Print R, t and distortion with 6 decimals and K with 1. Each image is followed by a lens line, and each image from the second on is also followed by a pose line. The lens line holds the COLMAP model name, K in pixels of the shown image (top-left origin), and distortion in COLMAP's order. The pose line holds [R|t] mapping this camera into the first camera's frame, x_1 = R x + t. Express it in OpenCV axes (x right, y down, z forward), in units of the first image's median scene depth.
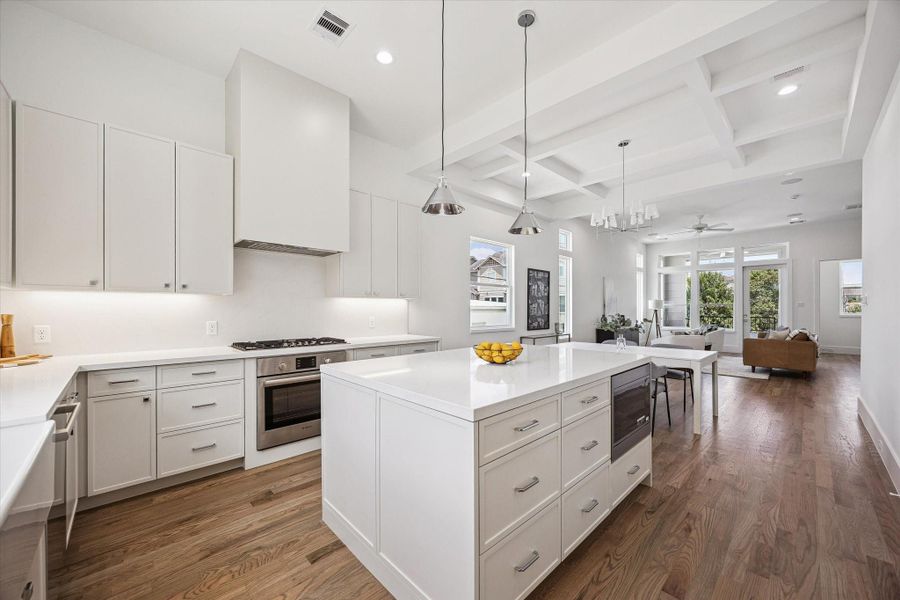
lens RADIAL K [[345.6, 0, 449.8], [0, 345.6, 302.5], [0, 0, 1]] dist [0.014990, 0.000284]
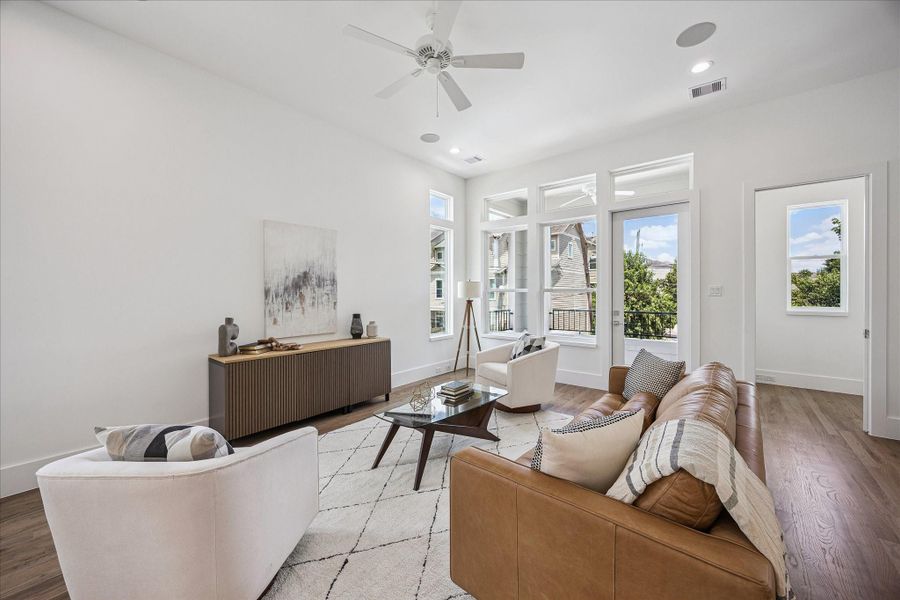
lens RADIAL K [[345.6, 0, 448.8], [0, 345.6, 296.4], [0, 0, 1]] dist [0.014990, 0.000284]
pose [[0.993750, -0.013505, 0.110805, 0.289070], [0.011701, 0.999789, 0.016911, 0.002678], [-0.111010, -0.015509, 0.993698, 0.282164]]
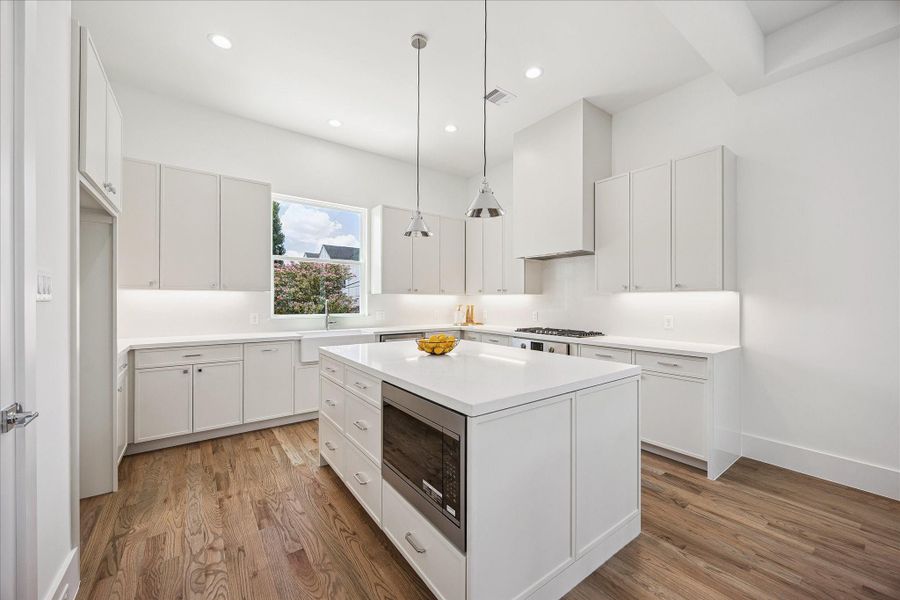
lens RADIAL K [[345.6, 0, 447.8], [0, 345.6, 297.6], [0, 0, 1]] dist [0.014990, 0.000284]
pose [[-0.128394, -0.013141, -0.991636, 1.055445], [0.001899, 0.999907, -0.013497, 0.013883], [0.991721, -0.003616, -0.128358, 1.015258]]
